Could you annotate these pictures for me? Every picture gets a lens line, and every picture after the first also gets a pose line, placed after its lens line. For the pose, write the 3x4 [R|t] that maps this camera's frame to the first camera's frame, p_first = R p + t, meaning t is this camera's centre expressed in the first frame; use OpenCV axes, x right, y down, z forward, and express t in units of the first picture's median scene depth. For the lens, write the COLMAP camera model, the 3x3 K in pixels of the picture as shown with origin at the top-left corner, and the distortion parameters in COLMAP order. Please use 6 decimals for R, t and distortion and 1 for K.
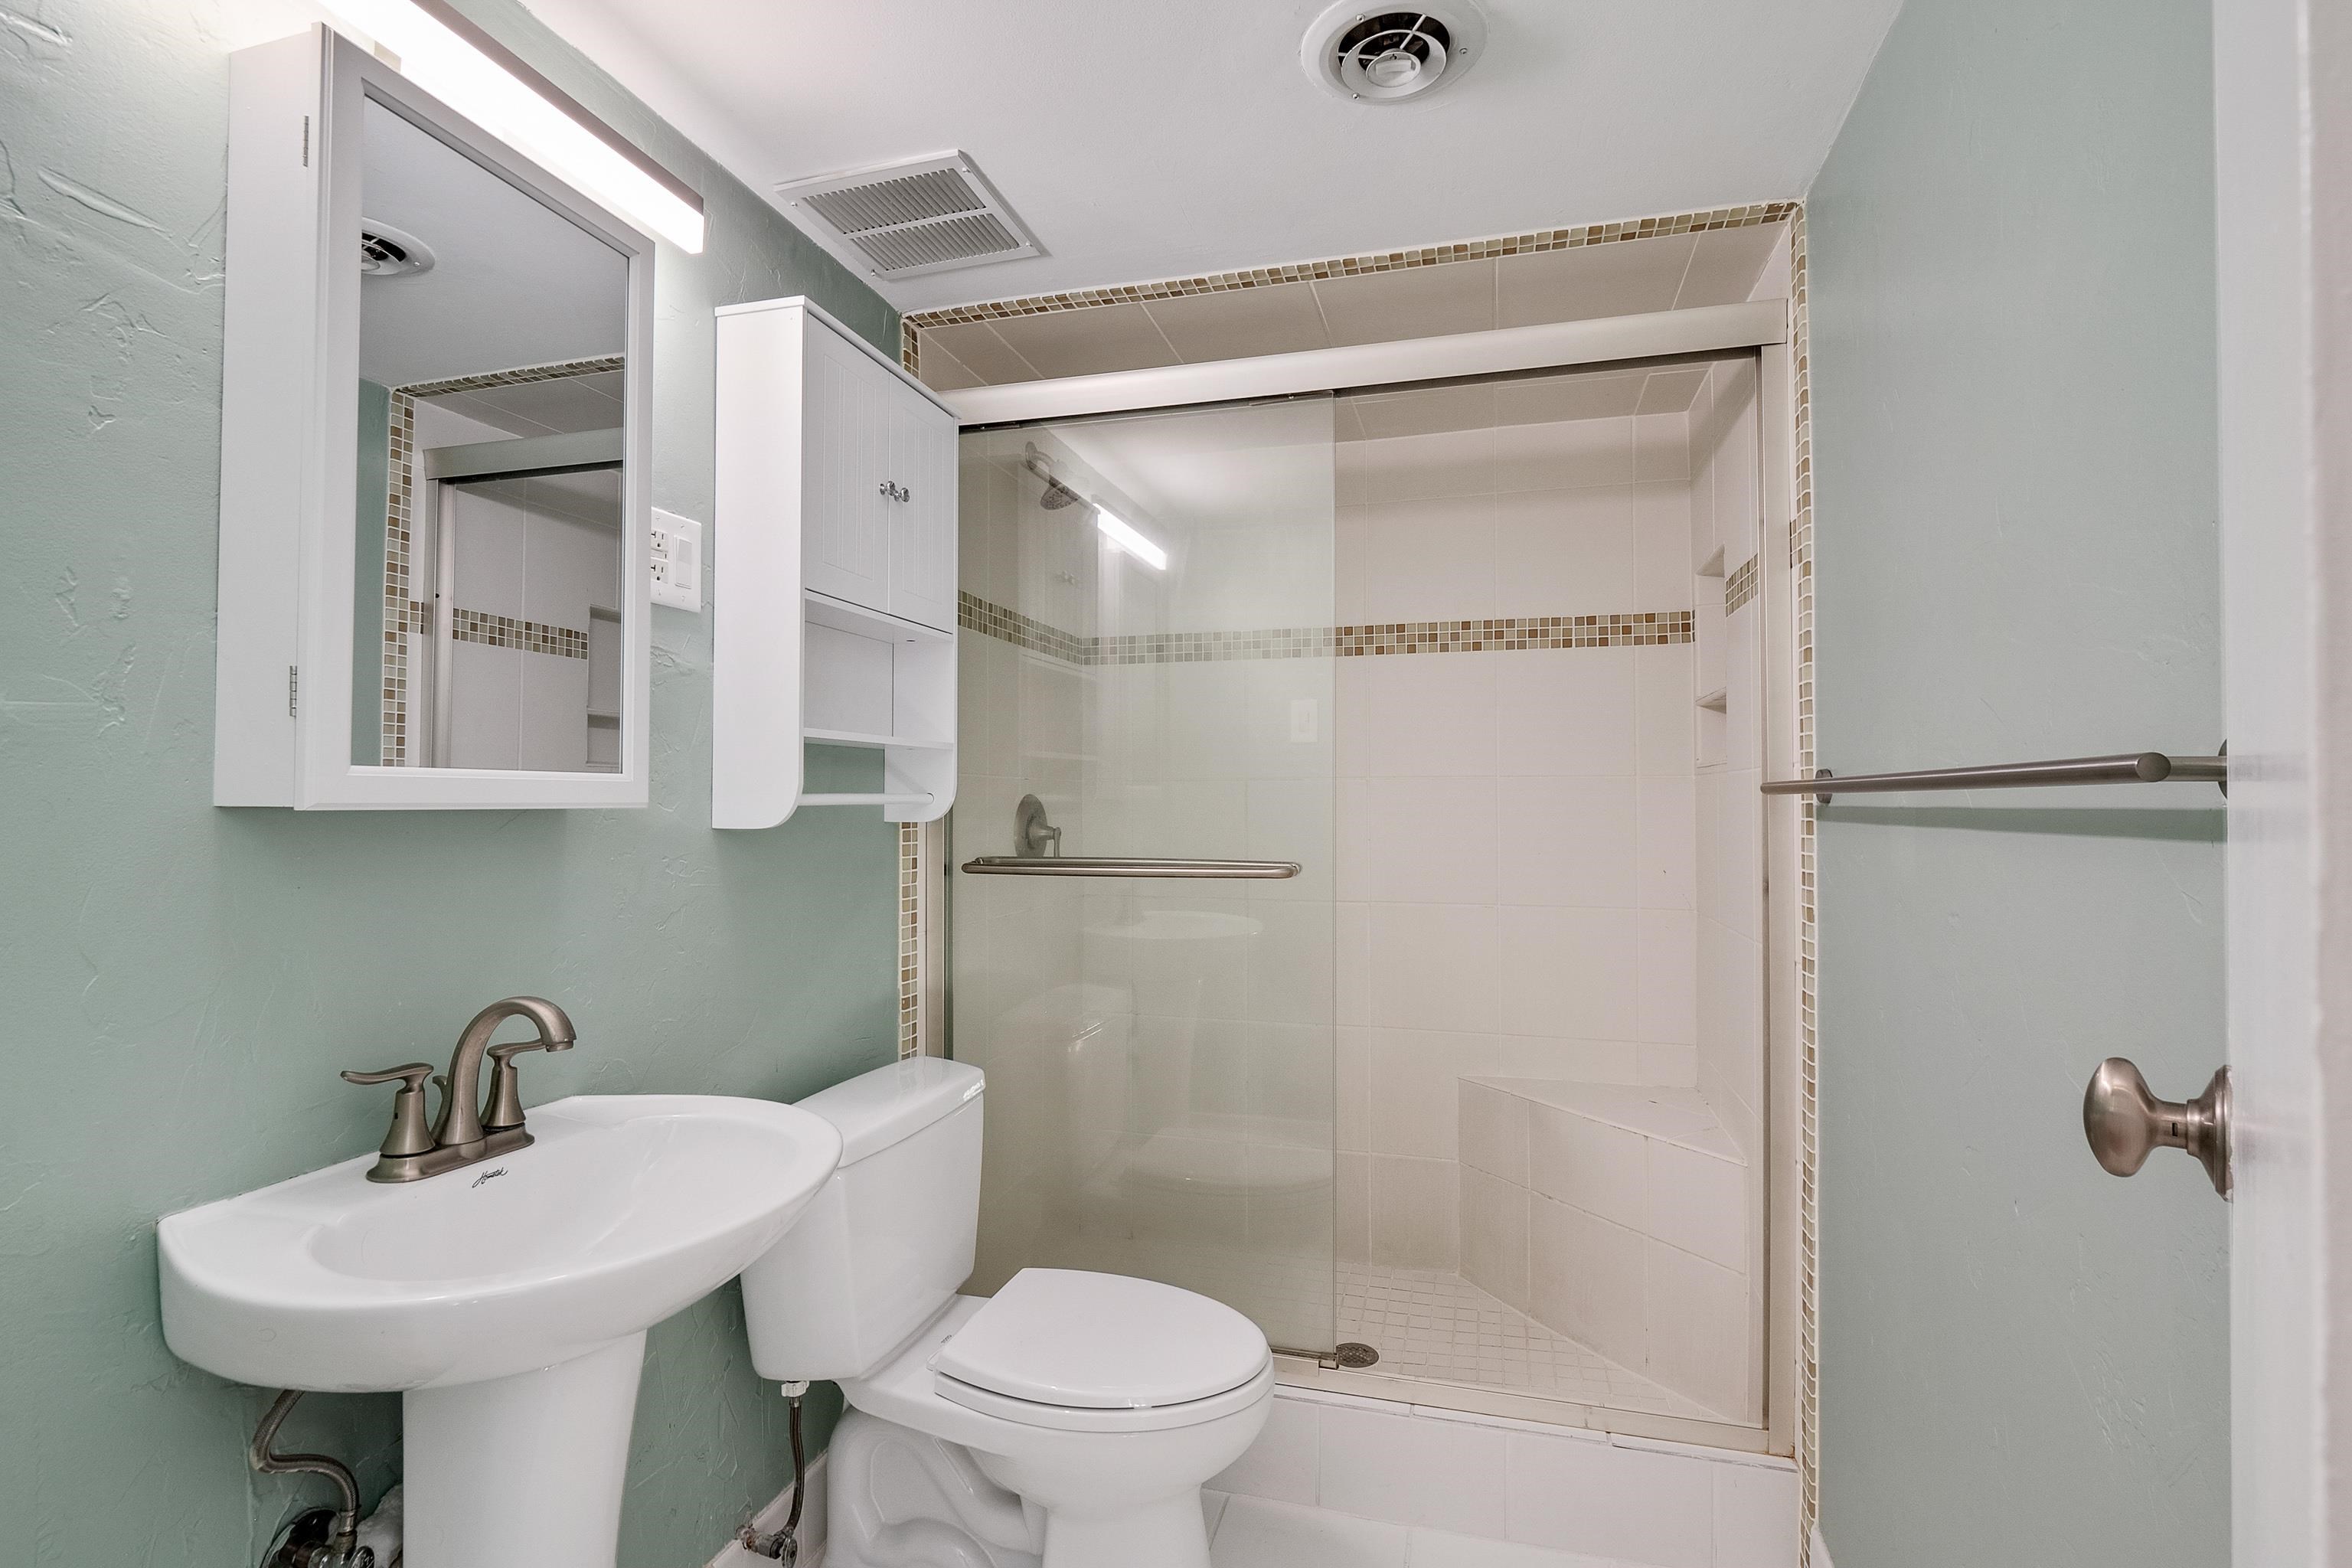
lens RADIAL K [[1130.2, 0, 1177.4], [0, 1130.2, 812.3], [0, 0, 1]] dist [-0.003931, -0.001144]
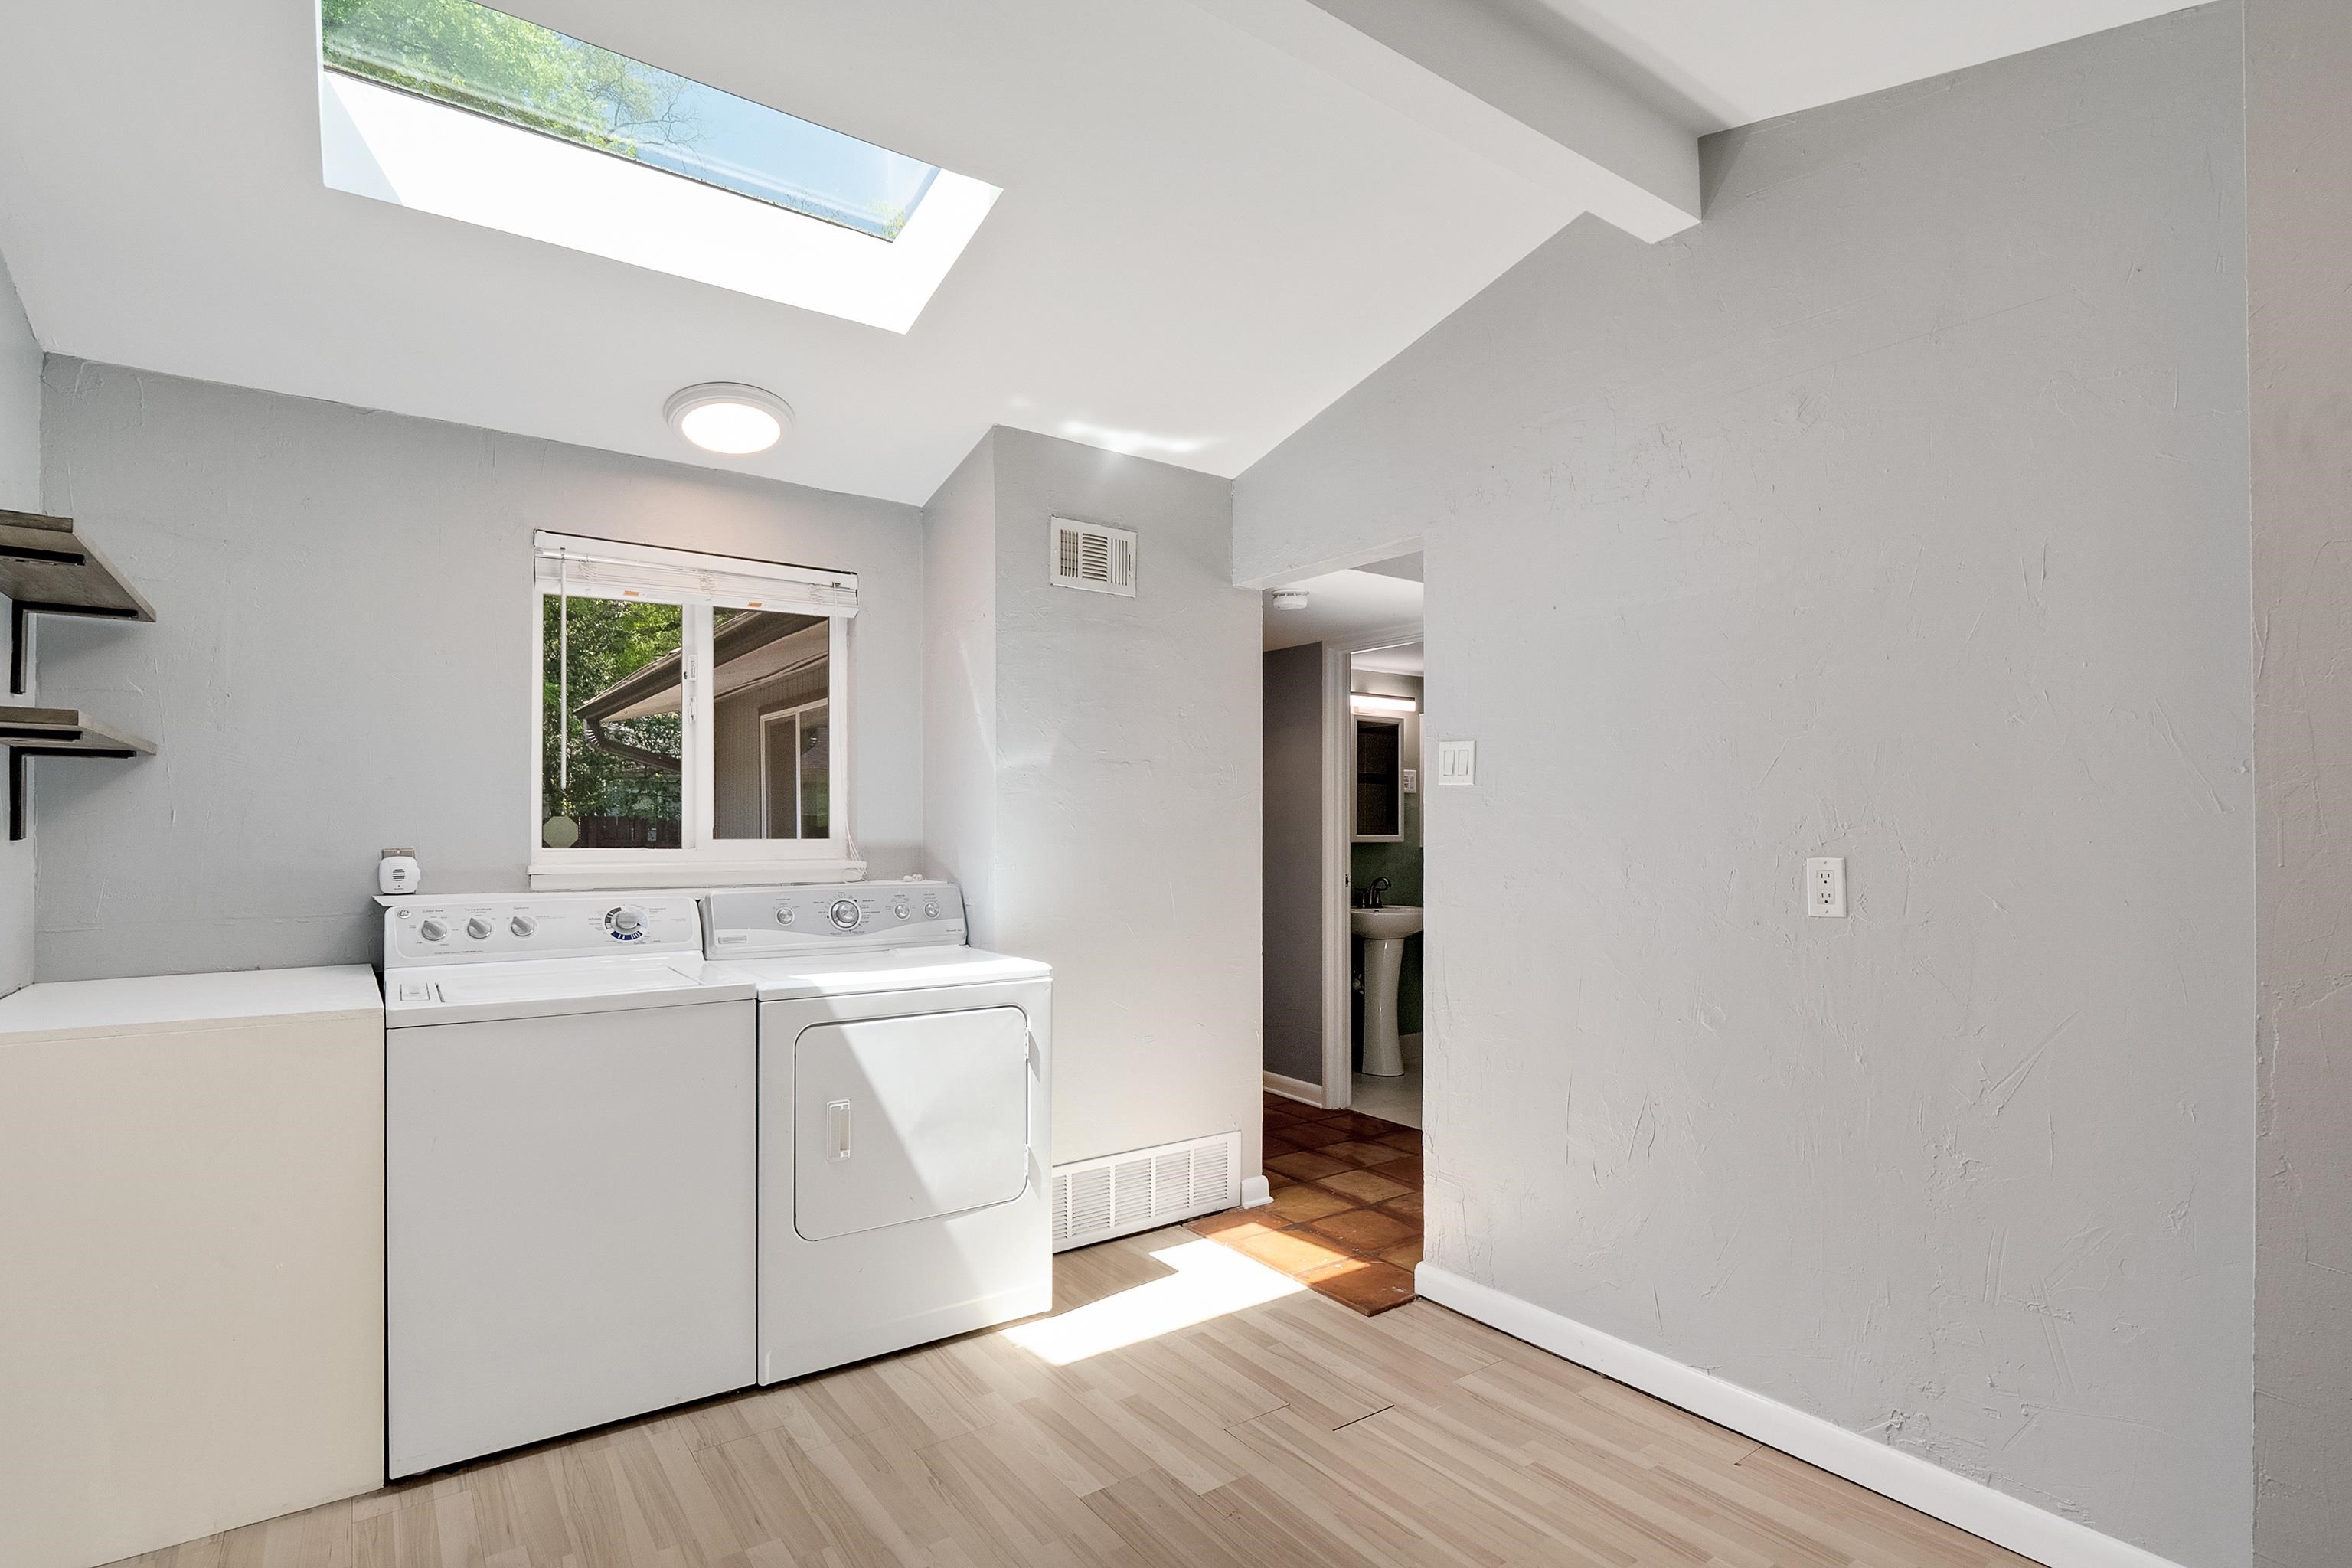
lens RADIAL K [[1130.2, 0, 1177.4], [0, 1130.2, 812.3], [0, 0, 1]] dist [-0.003931, -0.001144]
pose [[0.781774, -0.012826, -0.623430, 1.471323], [0.001952, 0.999834, -0.018123, -0.039317], [0.623559, 0.012951, 0.781669, -2.769985]]
